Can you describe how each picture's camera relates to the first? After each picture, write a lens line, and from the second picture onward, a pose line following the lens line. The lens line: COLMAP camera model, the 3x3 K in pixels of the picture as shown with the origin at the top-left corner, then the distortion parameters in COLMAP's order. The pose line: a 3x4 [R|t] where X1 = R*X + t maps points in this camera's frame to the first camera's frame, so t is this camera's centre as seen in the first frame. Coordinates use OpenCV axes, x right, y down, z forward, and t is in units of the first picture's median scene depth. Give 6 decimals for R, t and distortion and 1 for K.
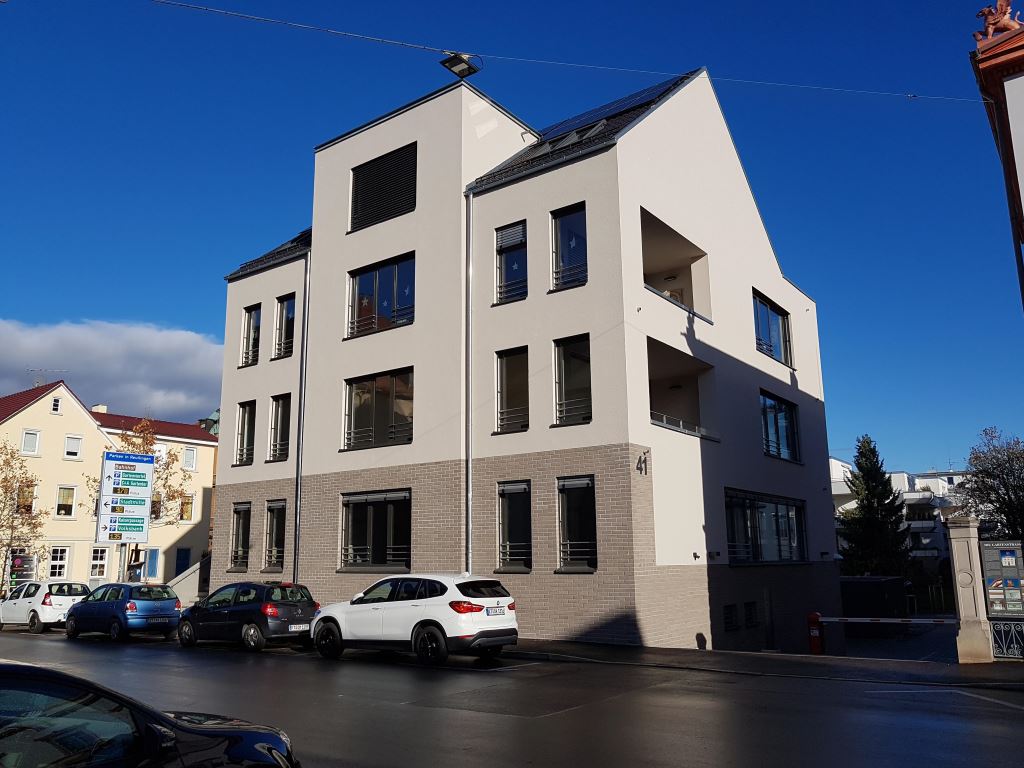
lens RADIAL K [[766.8, 0, 511.6], [0, 766.8, 438.2], [0, 0, 1]] dist [0.005426, 0.001327]
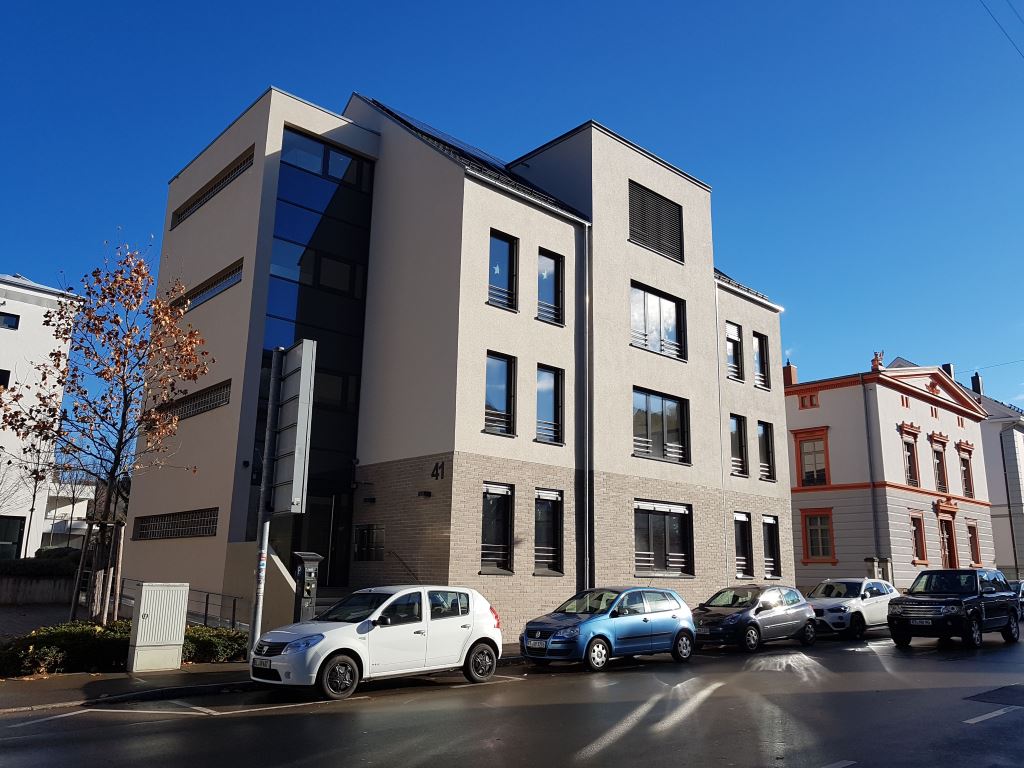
lens RADIAL K [[792.4, 0, 512.0], [0, 792.4, 384.0], [0, 0, 1]] dist [-0.005063, -0.001680]
pose [[0.232601, 0.229278, 0.945161, -1.155349], [-0.186923, 0.964236, -0.187904, 0.138907], [-0.954440, -0.132965, 0.267140, 0.812867]]
